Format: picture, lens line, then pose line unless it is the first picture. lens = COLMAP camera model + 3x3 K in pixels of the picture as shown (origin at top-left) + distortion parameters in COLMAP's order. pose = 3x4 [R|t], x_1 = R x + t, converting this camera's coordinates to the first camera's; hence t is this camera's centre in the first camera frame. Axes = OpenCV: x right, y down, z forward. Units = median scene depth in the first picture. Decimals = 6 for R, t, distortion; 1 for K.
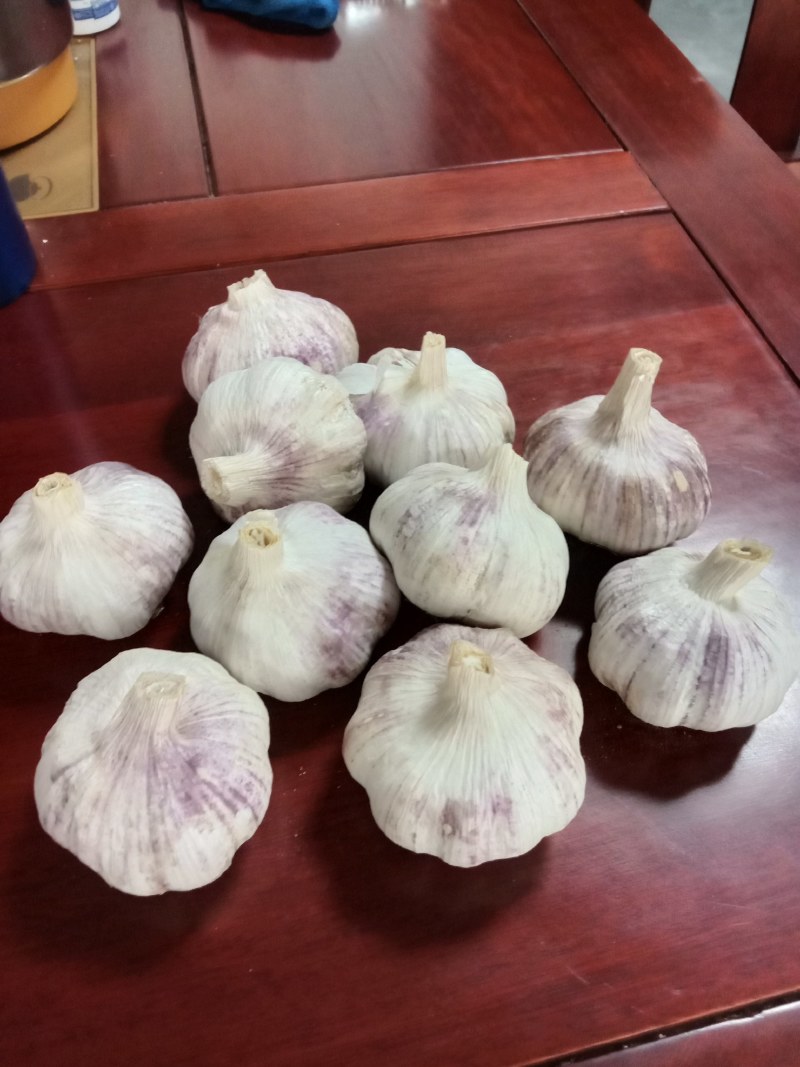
lens RADIAL K [[873.5, 0, 400.0], [0, 873.5, 533.5], [0, 0, 1]] dist [0.051934, -0.194334]
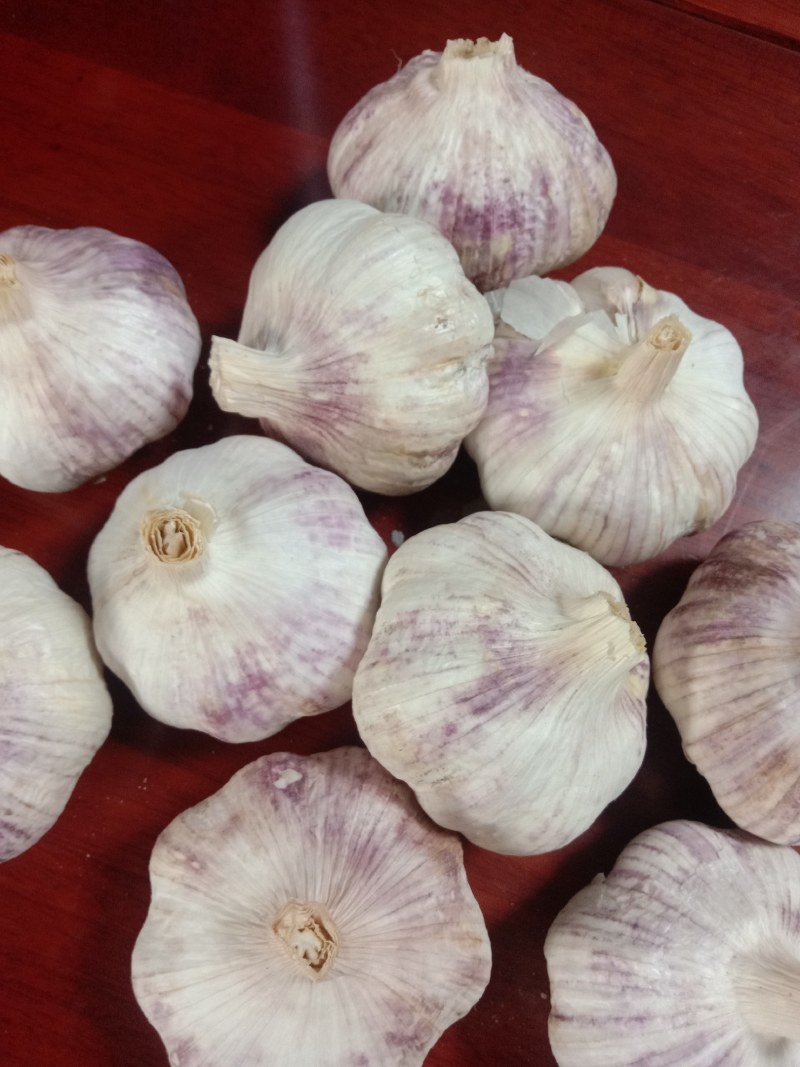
lens RADIAL K [[873.5, 0, 400.0], [0, 873.5, 533.5], [0, 0, 1]] dist [0.051934, -0.194334]
pose [[0.816494, 0.559794, -0.141309, 0.049909], [-0.462200, 0.780436, 0.421059, -0.291877], [0.345989, -0.278480, 0.895958, 0.435711]]
